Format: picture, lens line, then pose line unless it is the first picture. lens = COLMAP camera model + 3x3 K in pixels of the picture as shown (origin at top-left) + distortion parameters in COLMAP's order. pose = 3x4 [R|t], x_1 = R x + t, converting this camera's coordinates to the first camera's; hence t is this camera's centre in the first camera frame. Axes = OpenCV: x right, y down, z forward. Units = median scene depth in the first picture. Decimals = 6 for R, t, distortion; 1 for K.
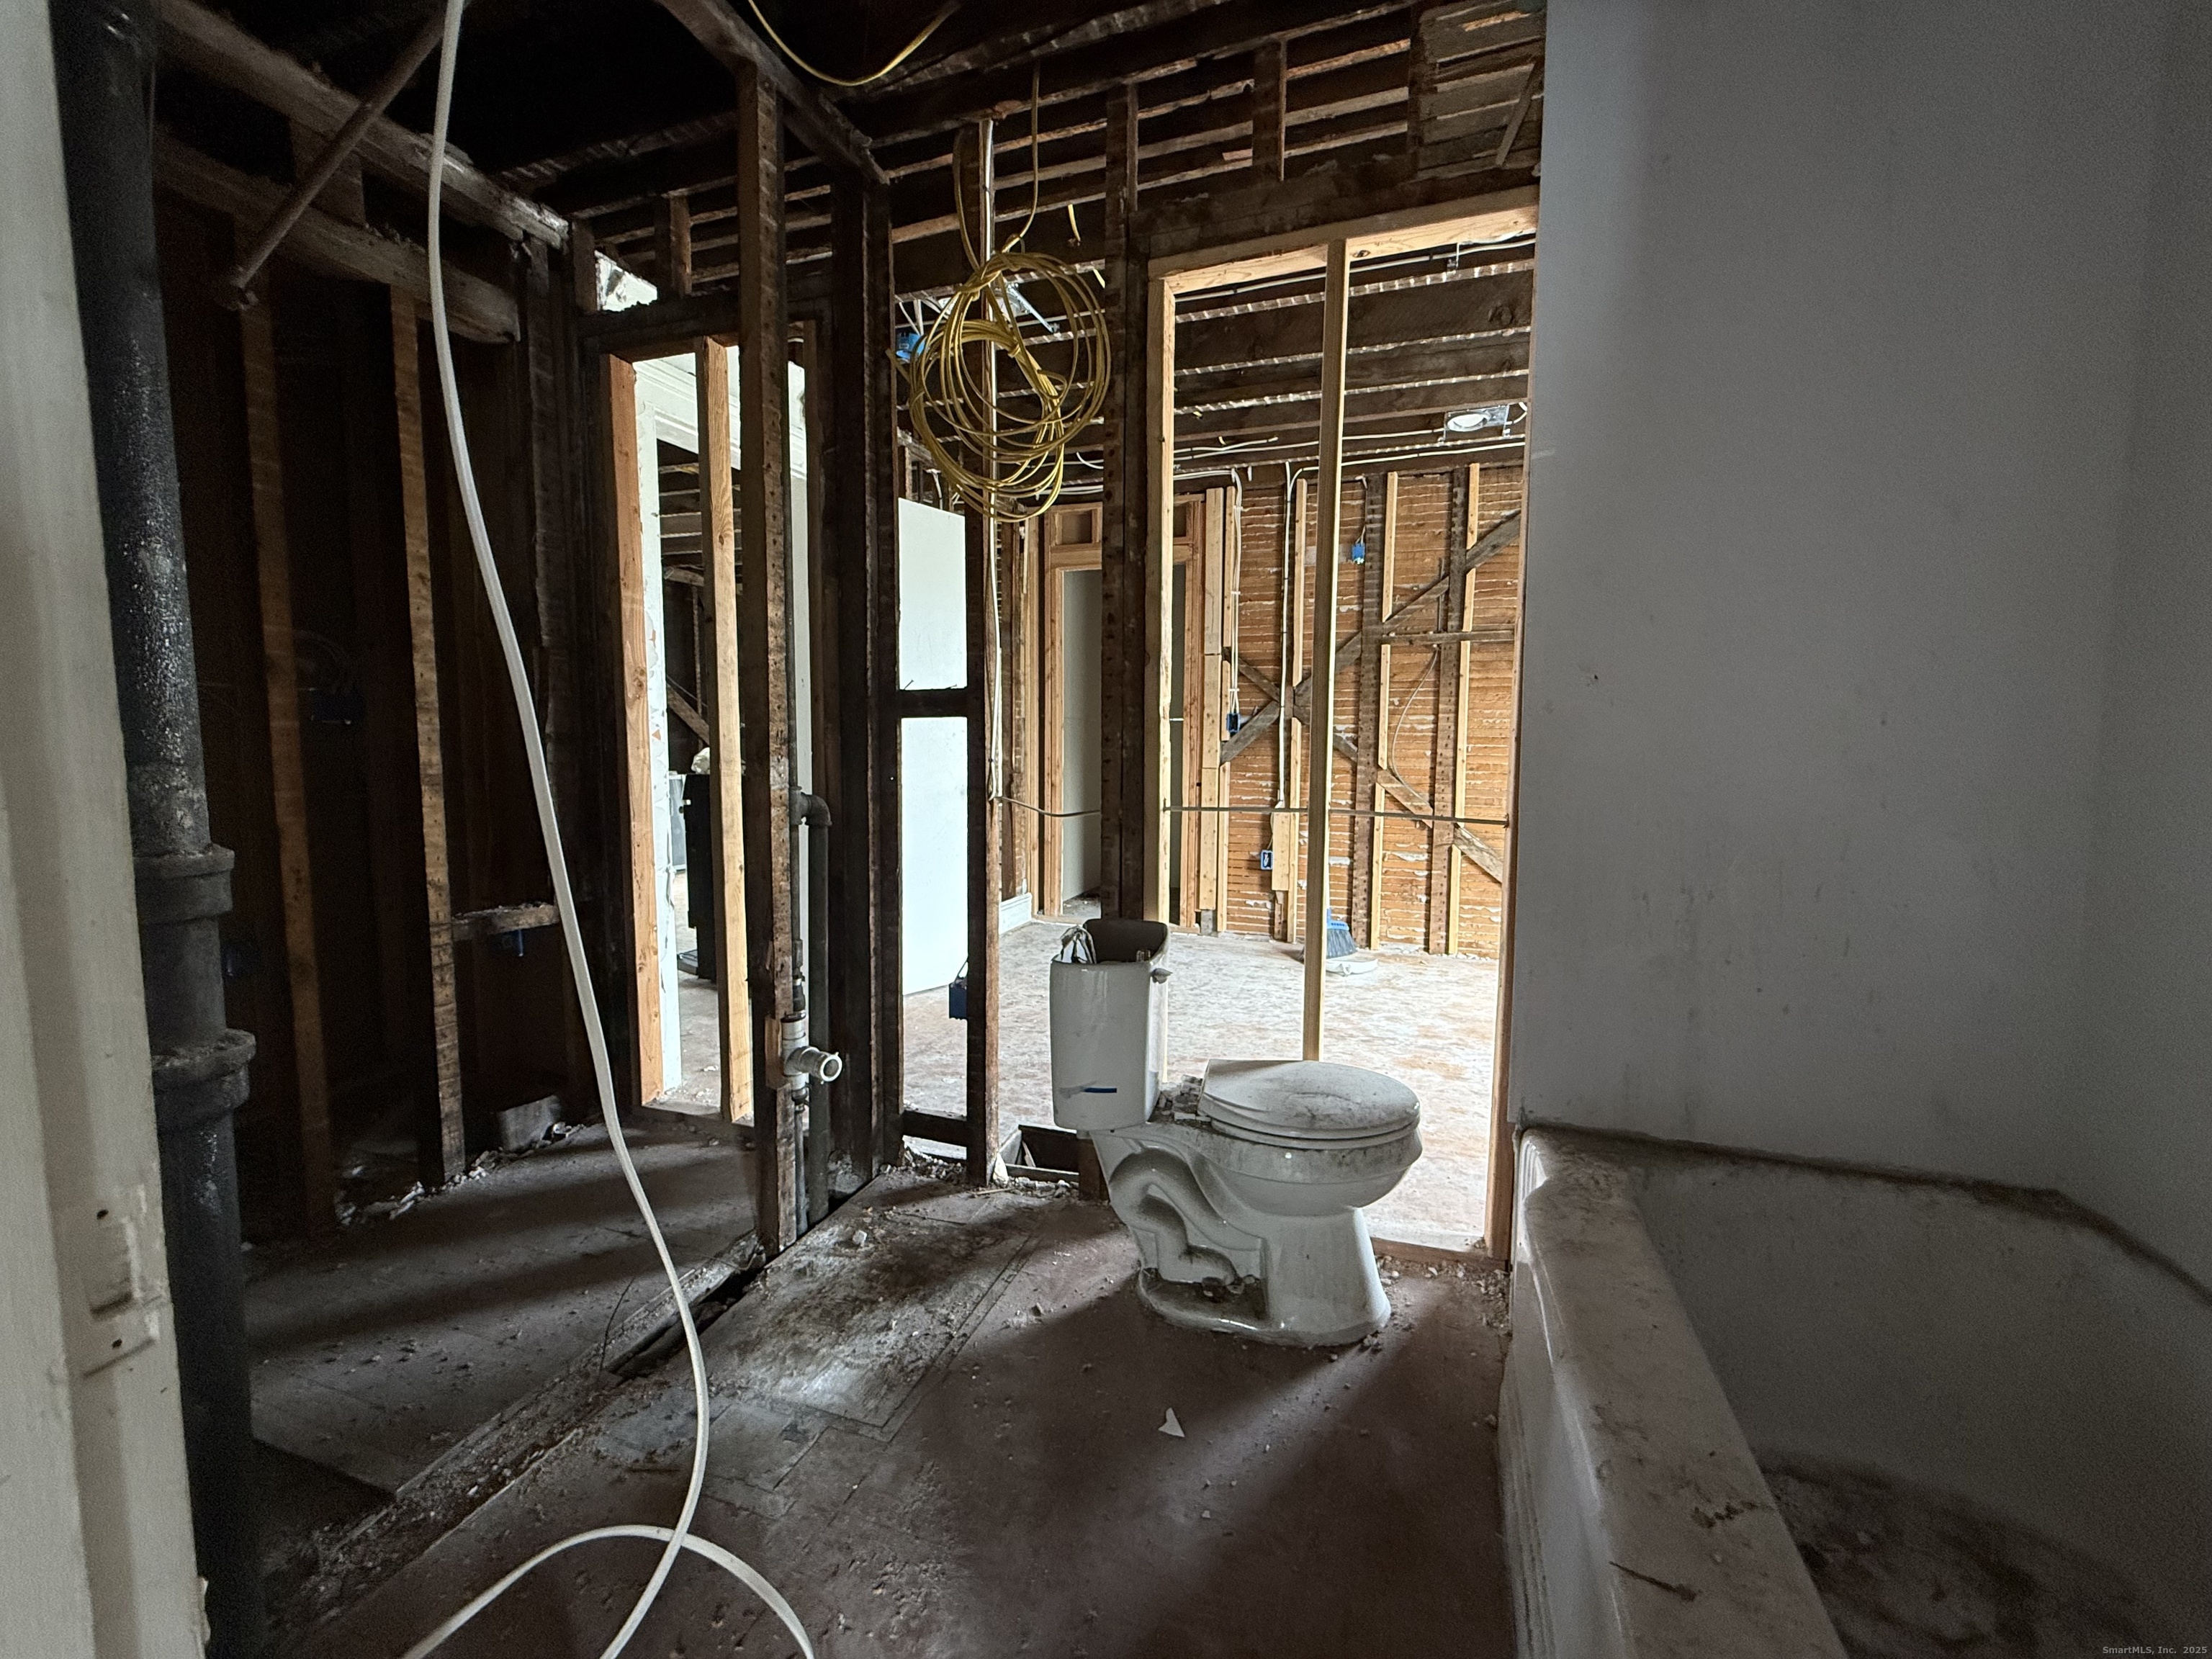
lens RADIAL K [[894.4, 0, 1106.5], [0, 894.4, 823.2], [0, 0, 1]] dist [-0.000639, 0.001167]
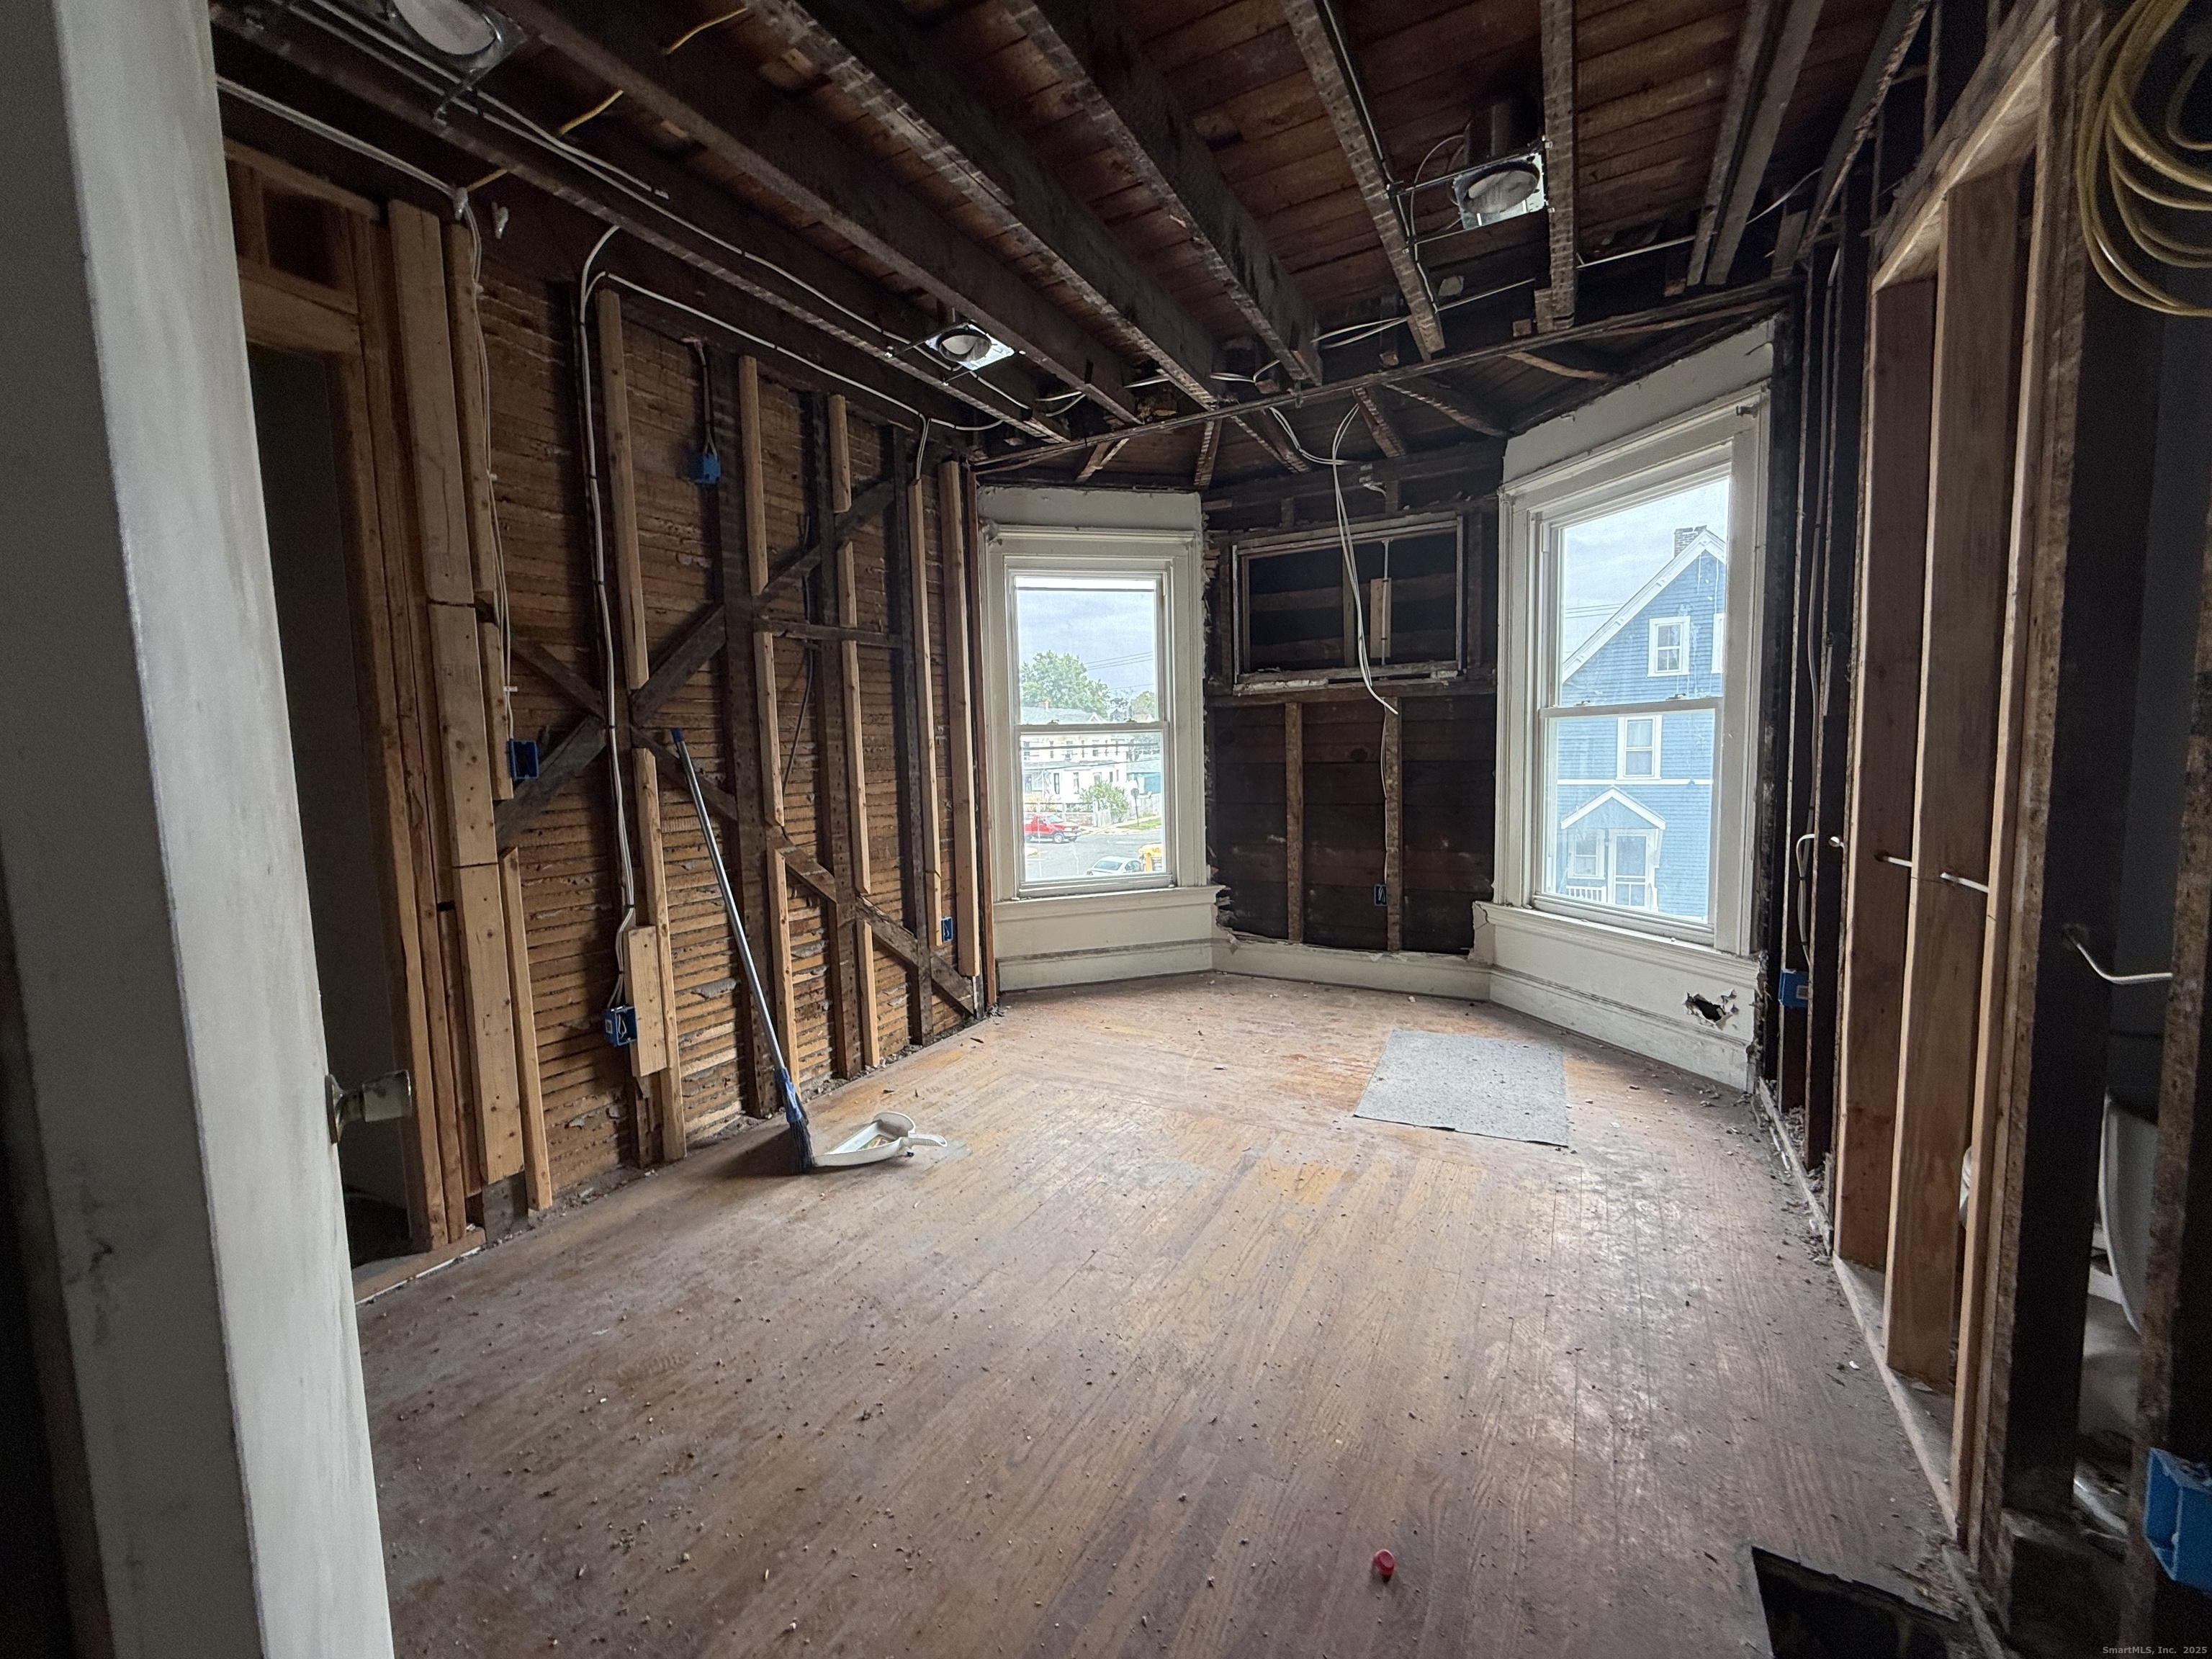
lens RADIAL K [[894.4, 0, 1103.2], [0, 894.4, 830.2], [0, 0, 1]] dist [-0.000639, 0.001167]
pose [[0.146240, -0.099280, 0.984255, -0.278441], [0.119206, 0.989470, 0.082094, -0.080573], [-0.982041, 0.105323, 0.156535, 0.651228]]
